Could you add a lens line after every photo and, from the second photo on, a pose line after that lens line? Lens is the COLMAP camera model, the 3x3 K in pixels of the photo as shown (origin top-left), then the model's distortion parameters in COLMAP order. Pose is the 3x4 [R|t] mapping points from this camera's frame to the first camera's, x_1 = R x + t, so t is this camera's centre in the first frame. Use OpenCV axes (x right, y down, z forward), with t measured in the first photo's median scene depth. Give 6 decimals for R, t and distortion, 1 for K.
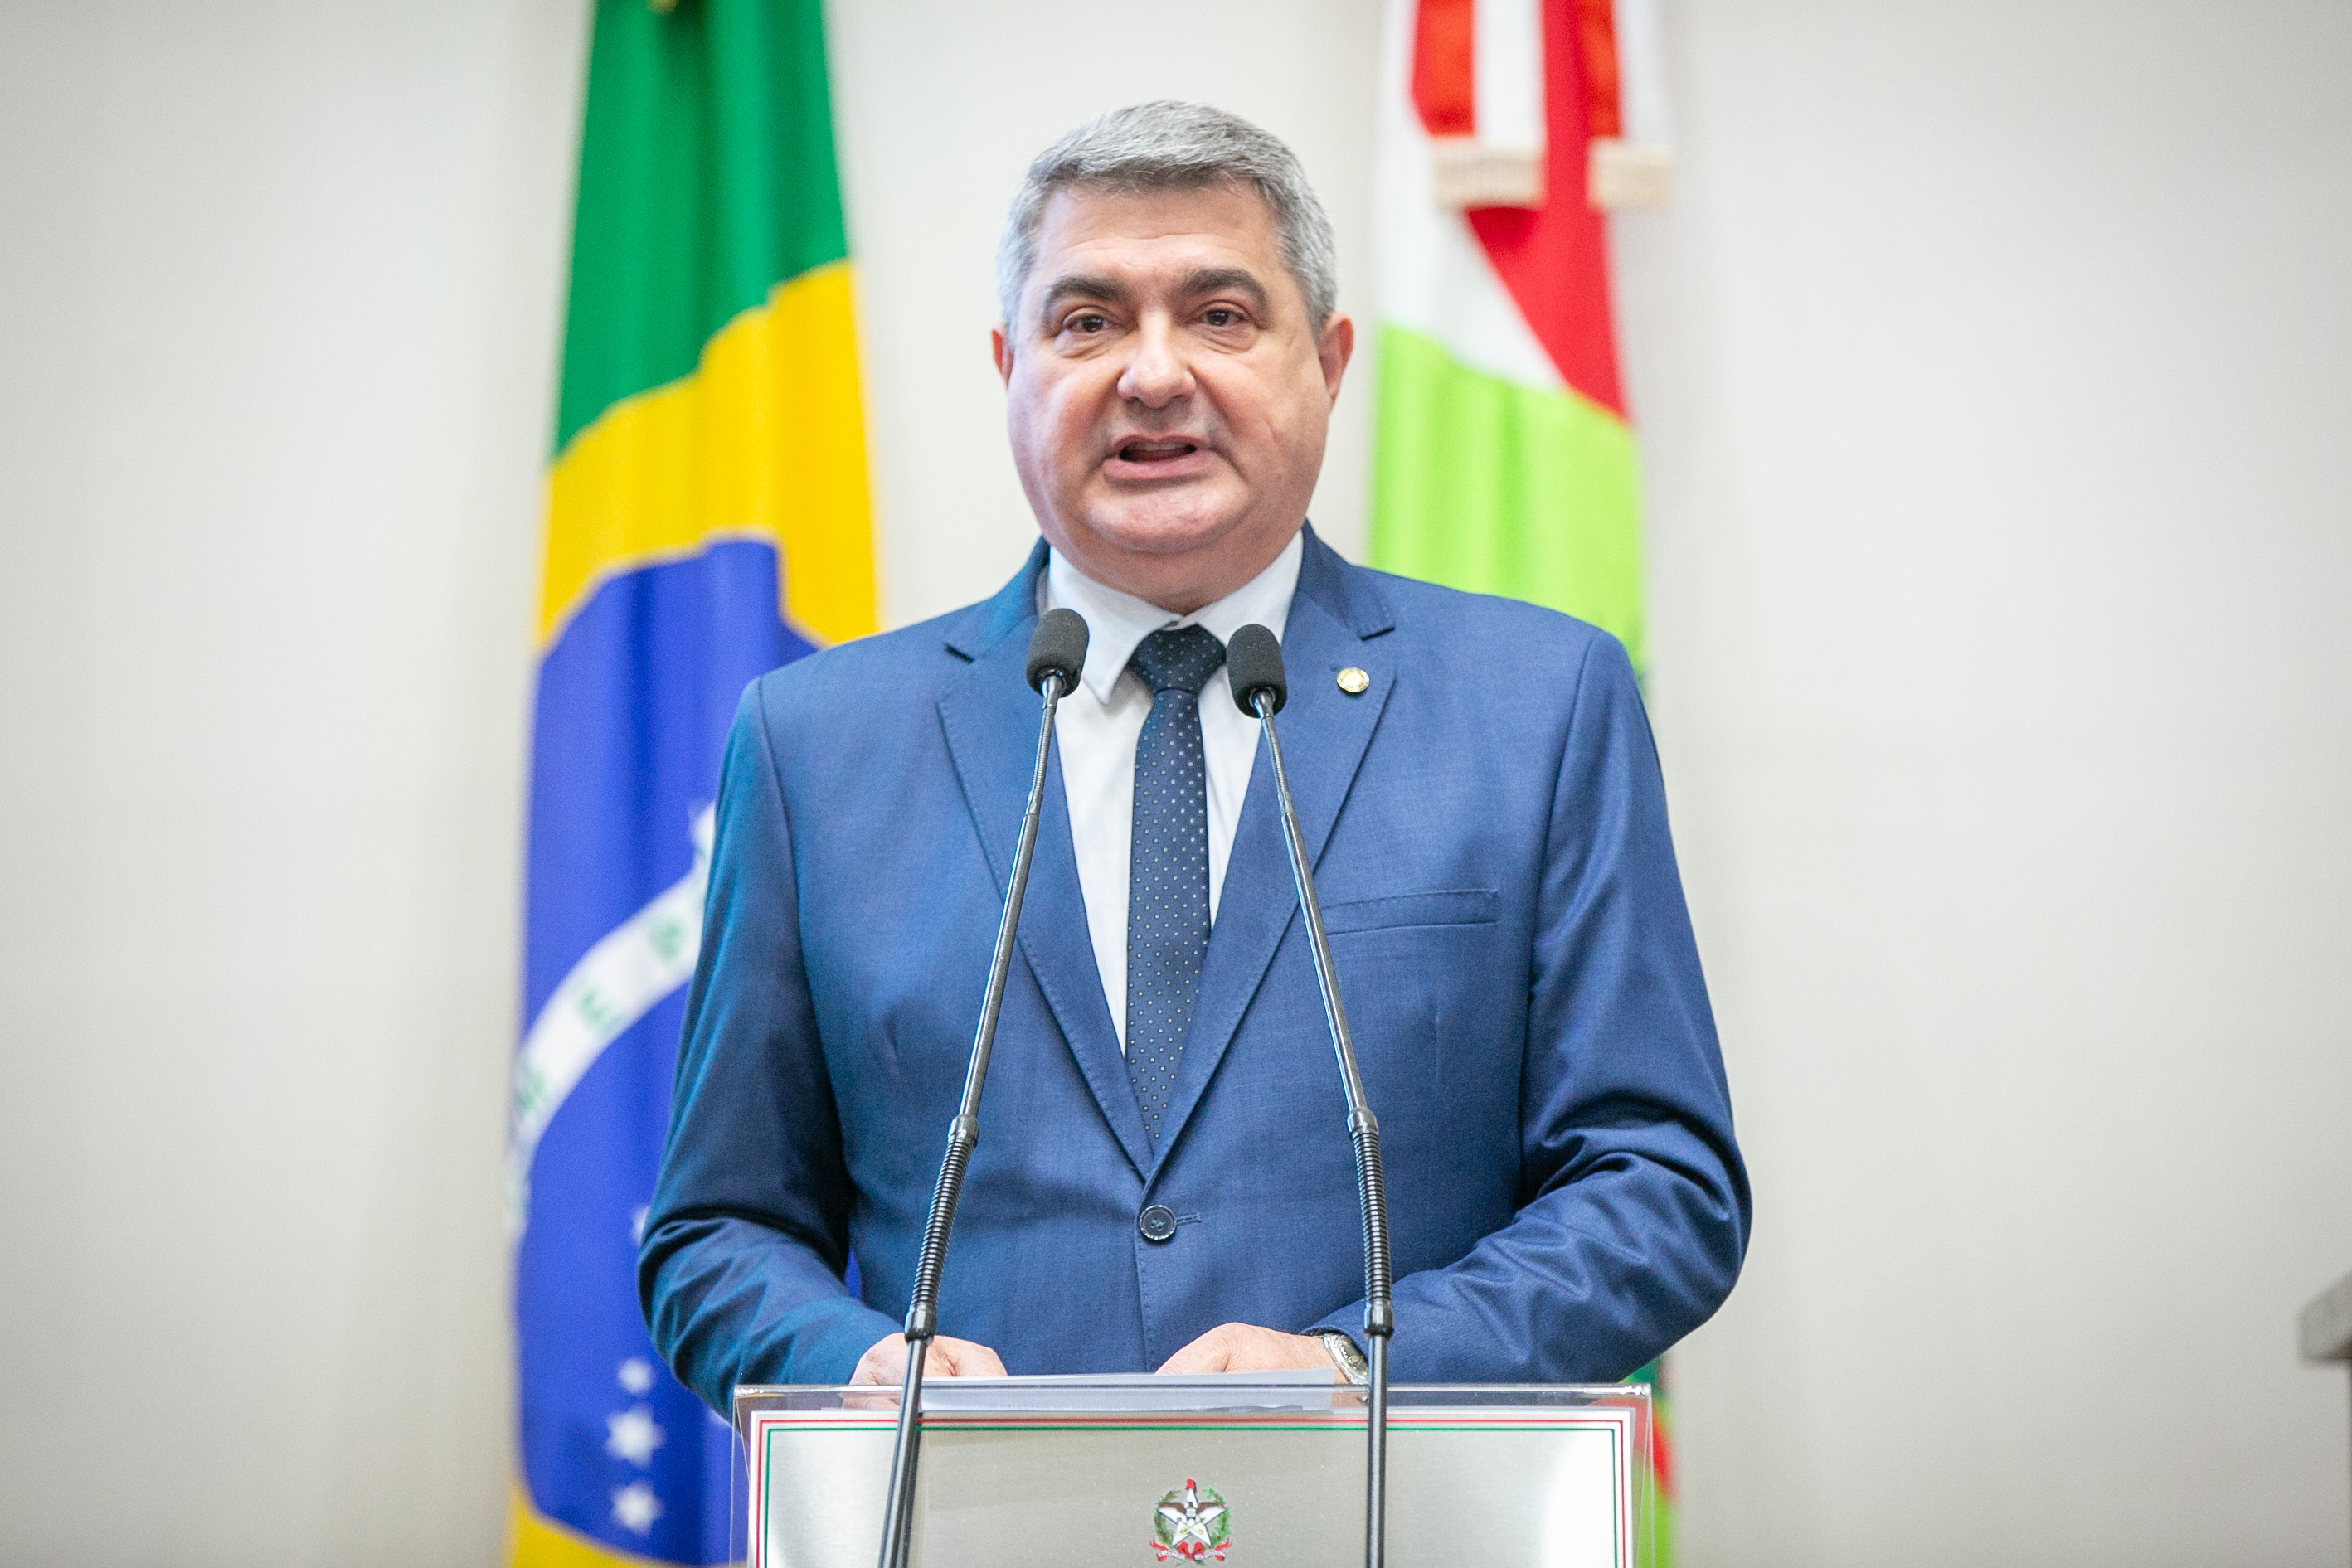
lens RADIAL K [[10343.7, 0, 1178.8], [0, 10343.7, 897.3], [0, 0, 1]] dist [0.253449, -0.179108]
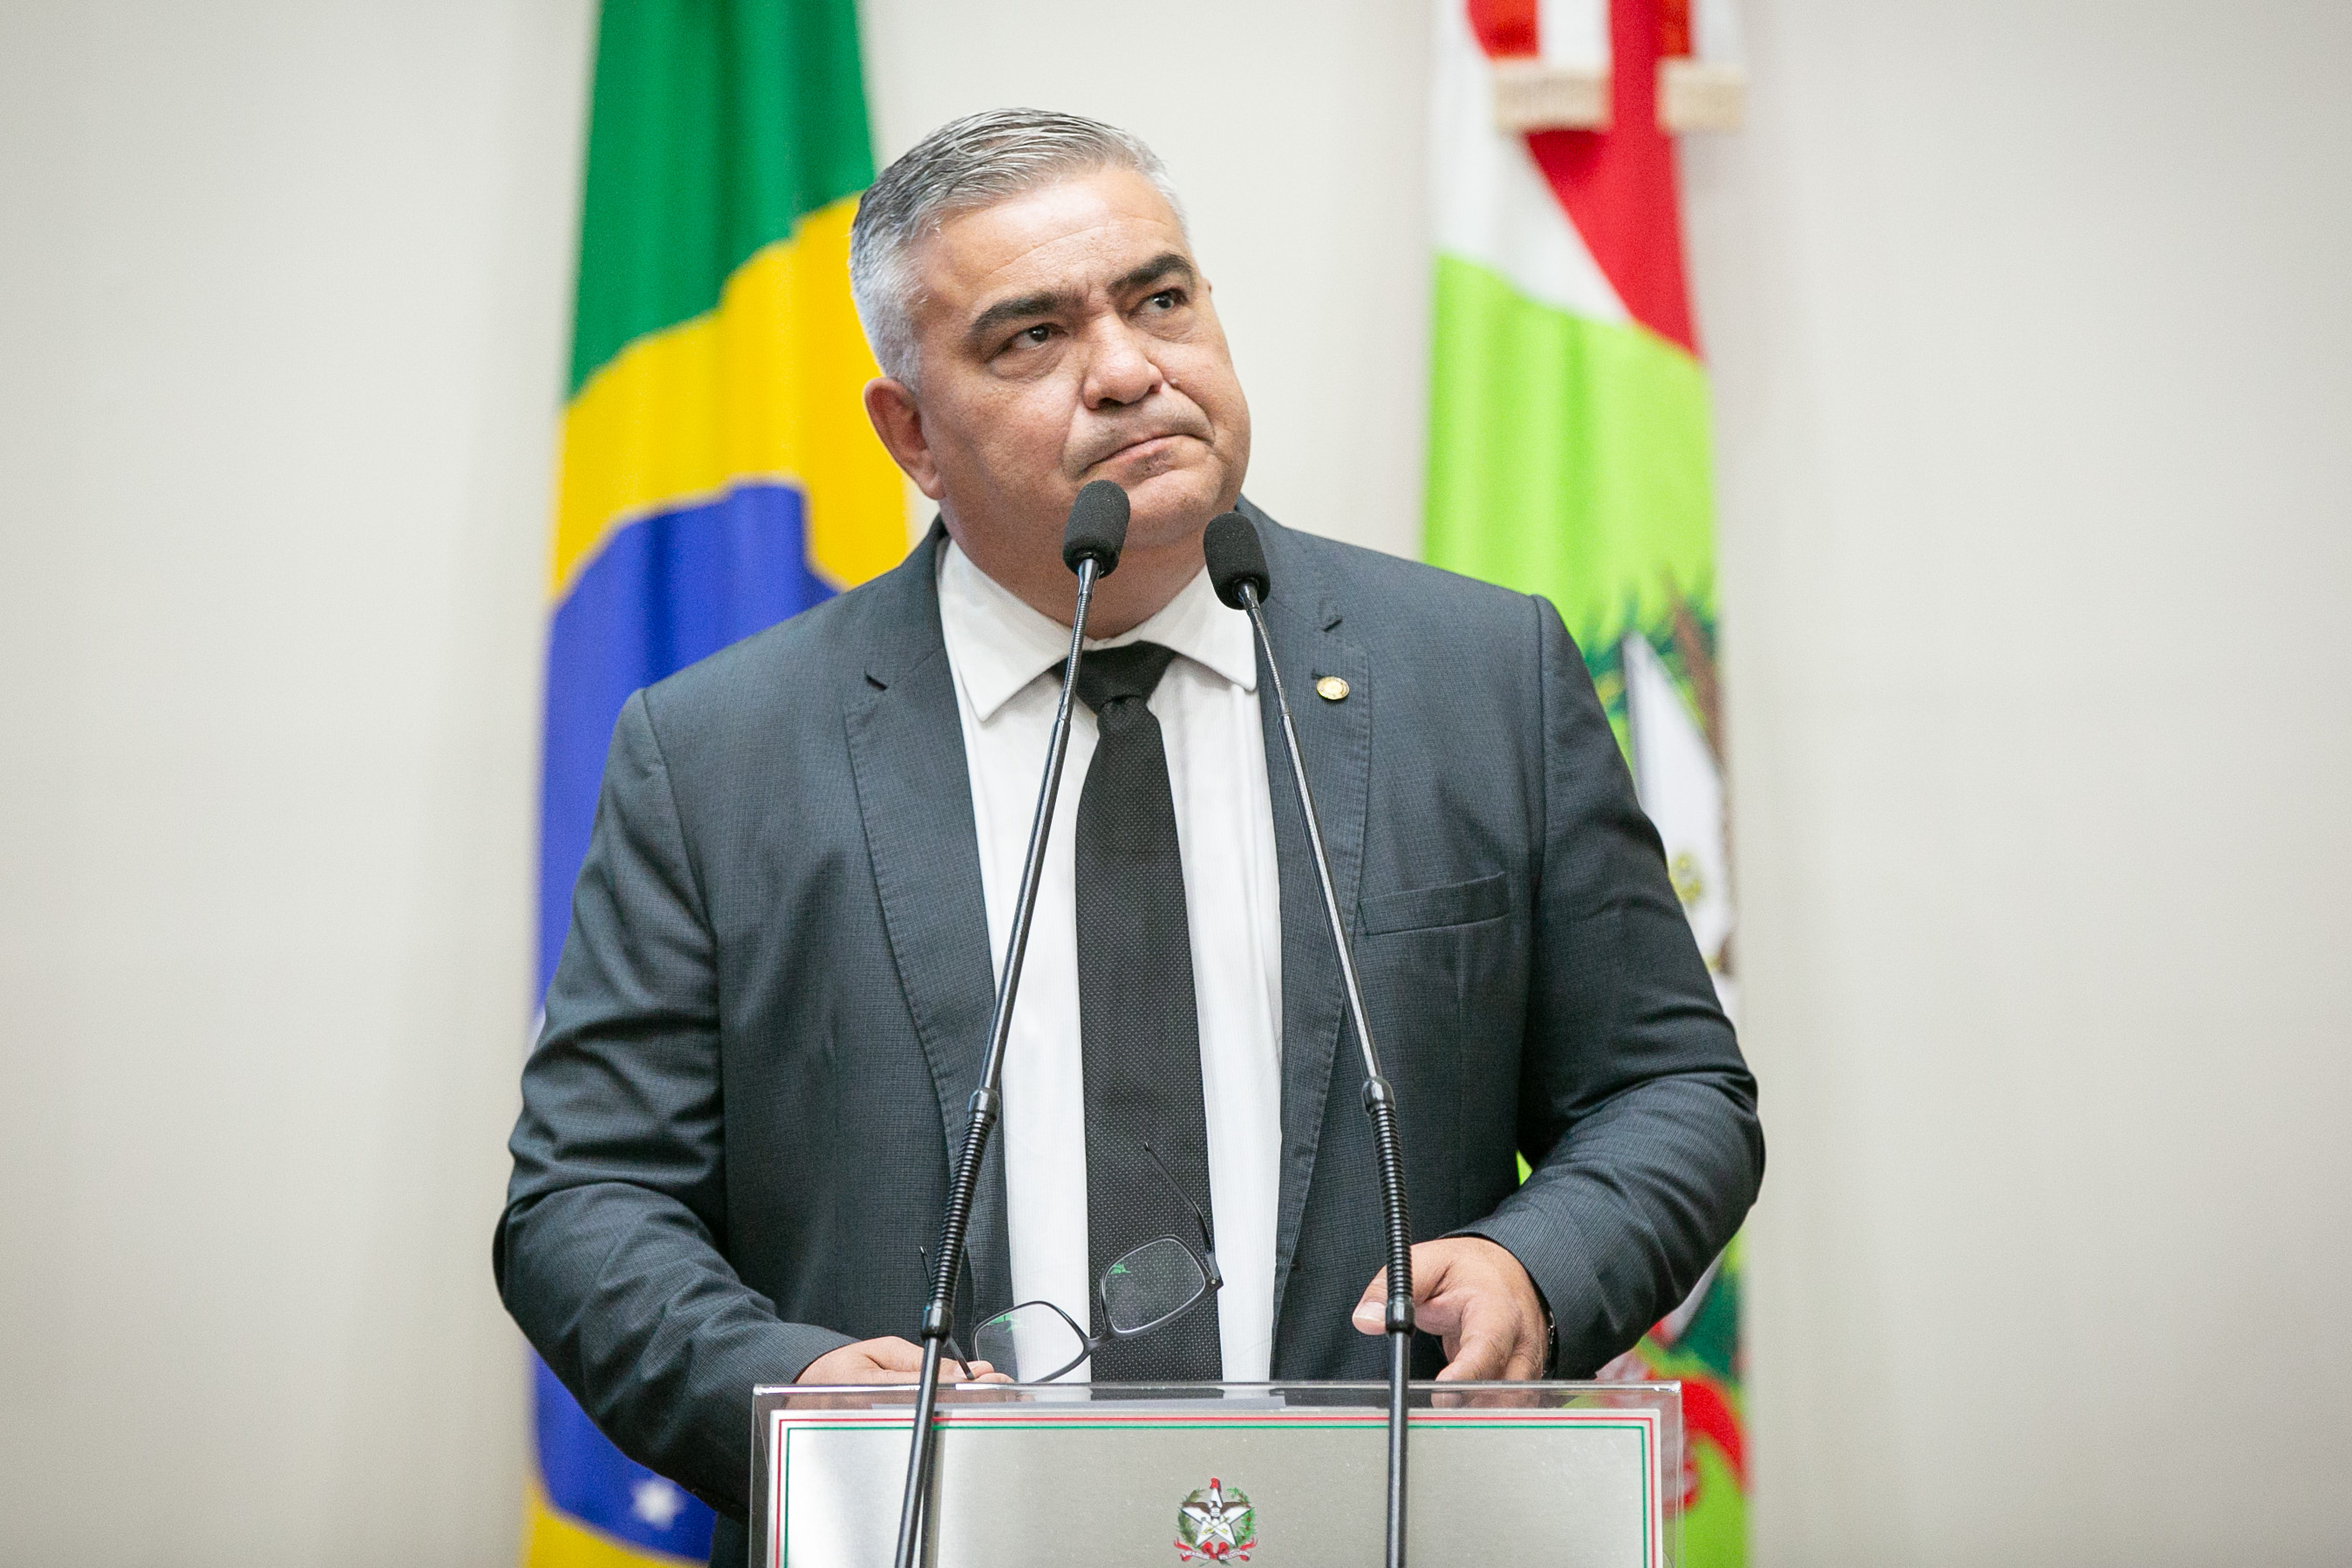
lens RADIAL K [[13021.3, 0, 1176.0], [0, 13021.3, 784.0], [0, 0, 1]] dist [0.400033, 4.949260]
pose [[0.999910, -0.002224, -0.013245, 0.011303], [0.002303, 0.999979, 0.005987, -0.014151], [0.013232, -0.006017, 0.999894, -0.197427]]
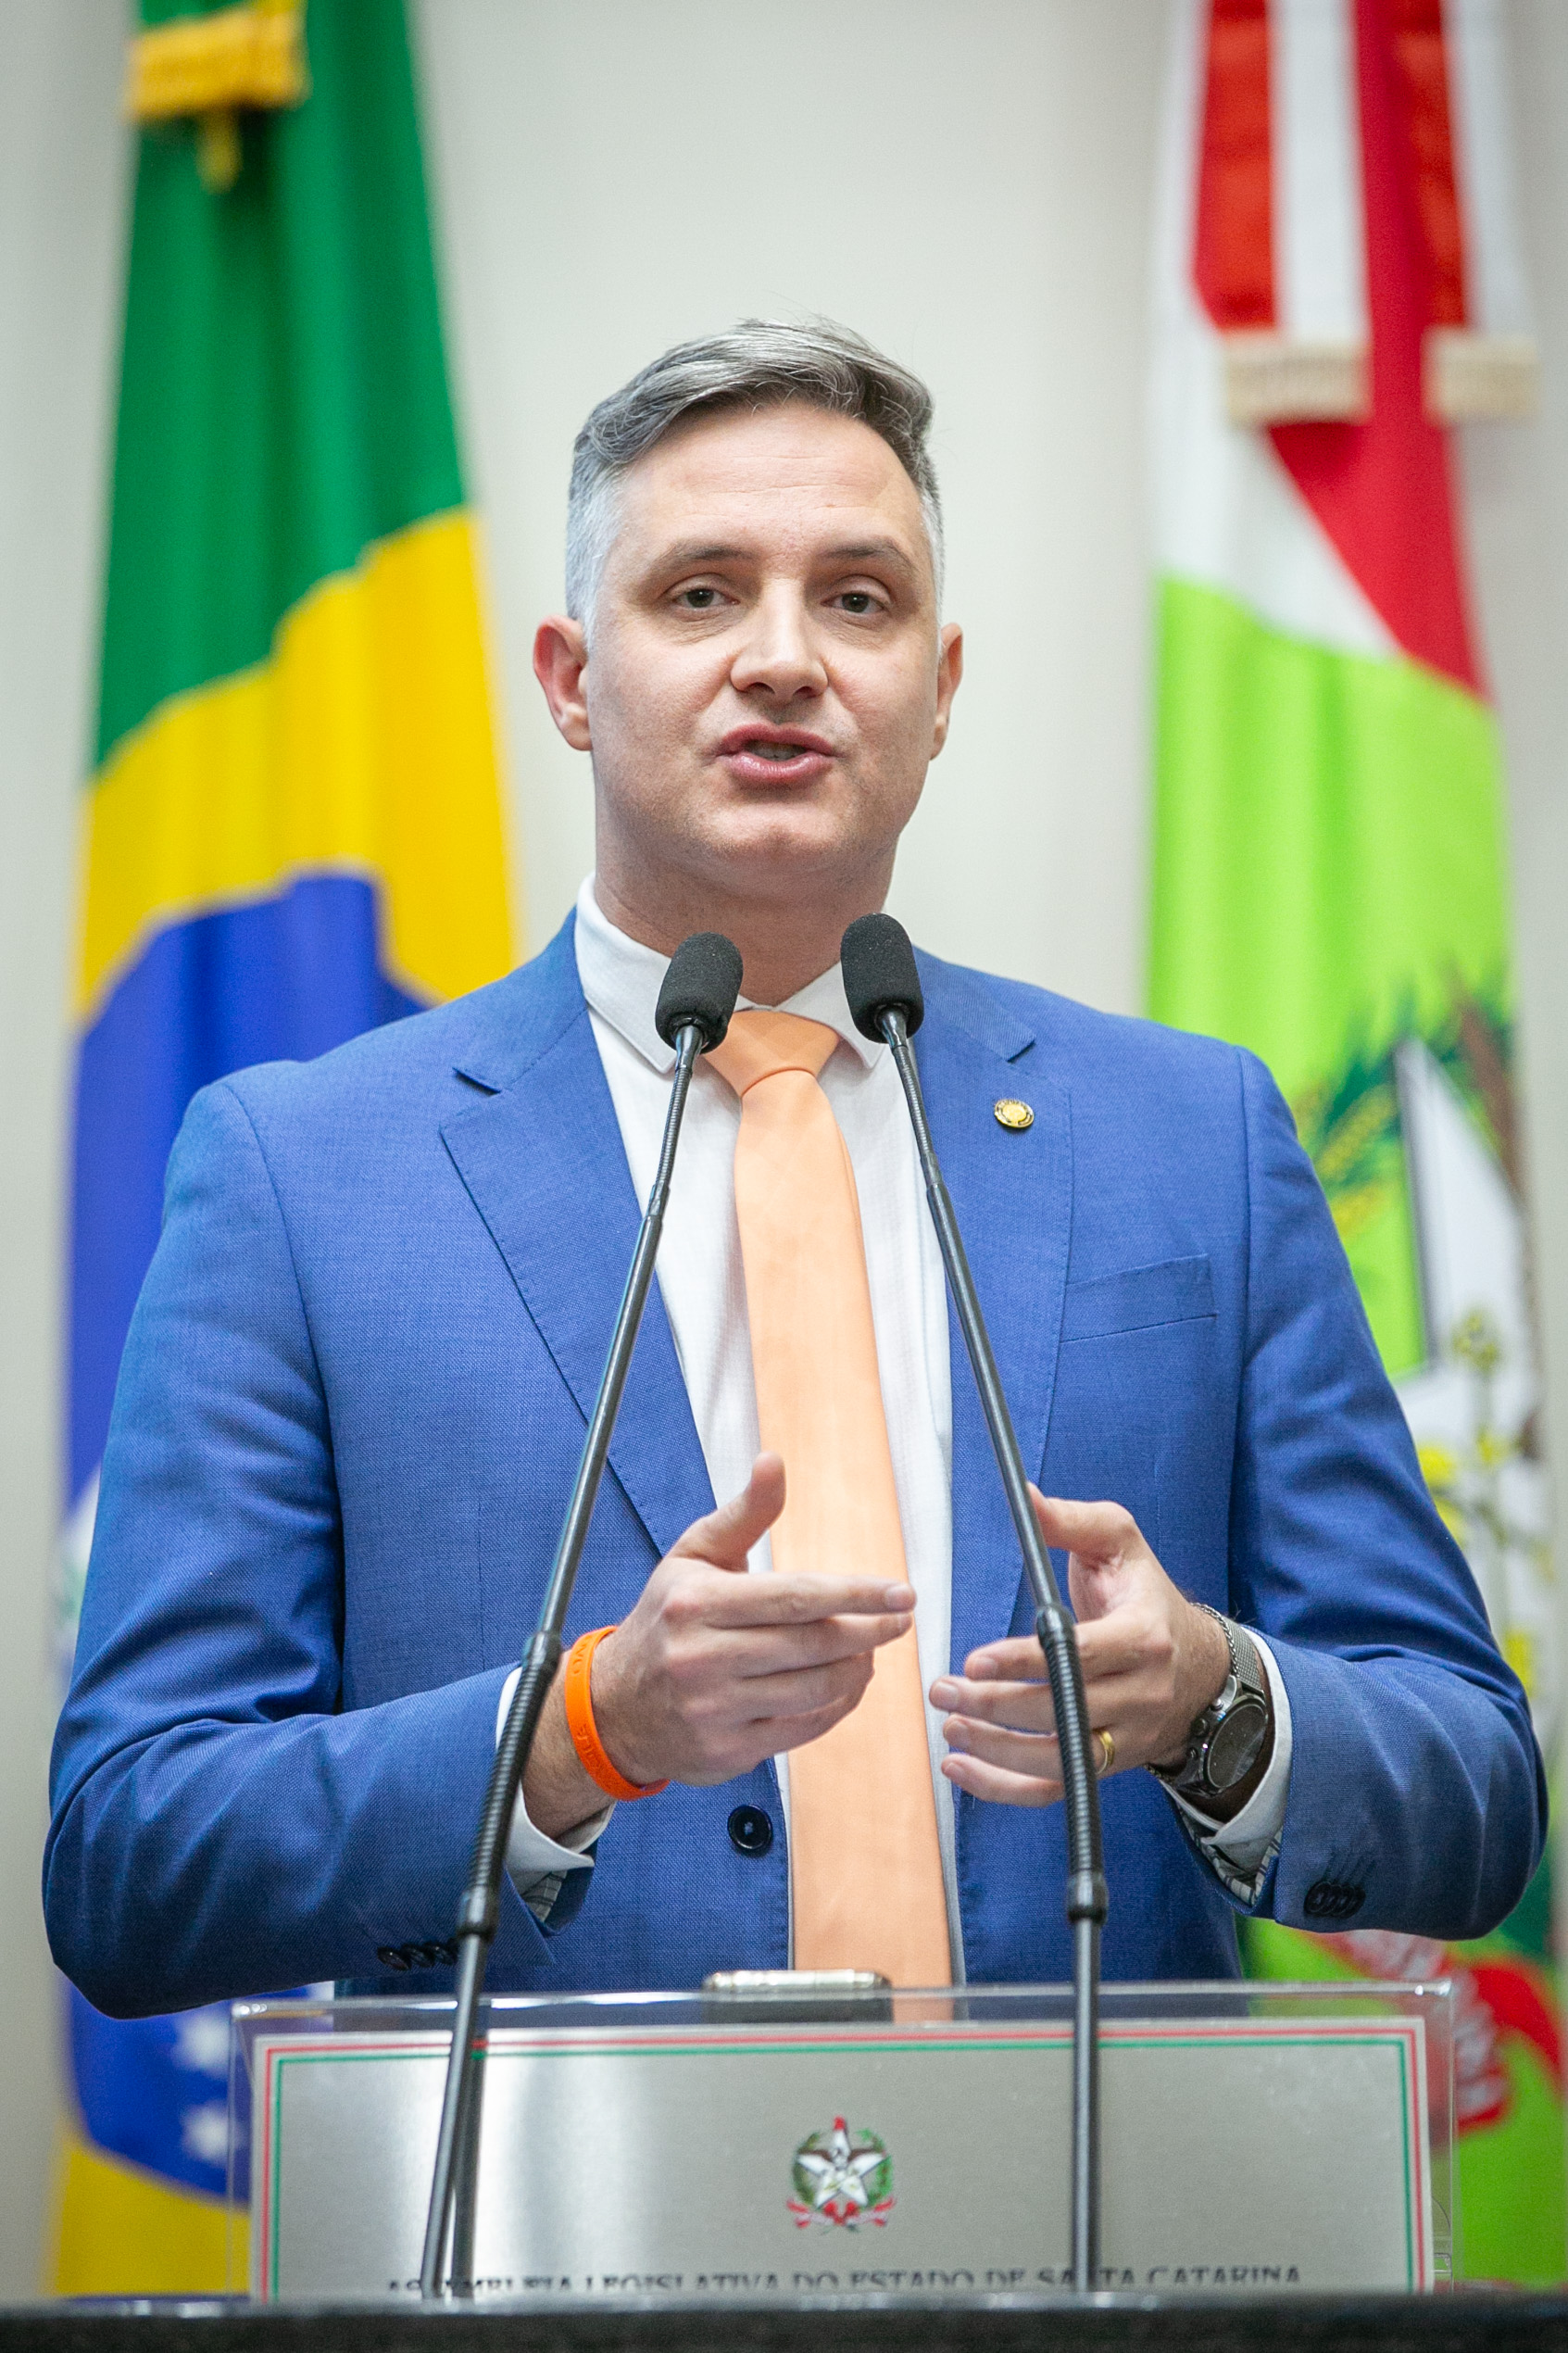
lens RADIAL K [[12357.4, 0, 784.0], [0, 12357.4, 1176.5], [0, 0, 1]] dist [0.197624, 19.599346]
pose [[0.999022, -0.019743, -0.039557, 0.027309], [0.019410, 0.999773, -0.008801, -0.003341], [0.039722, 0.008025, 0.999179, 0.081726]]
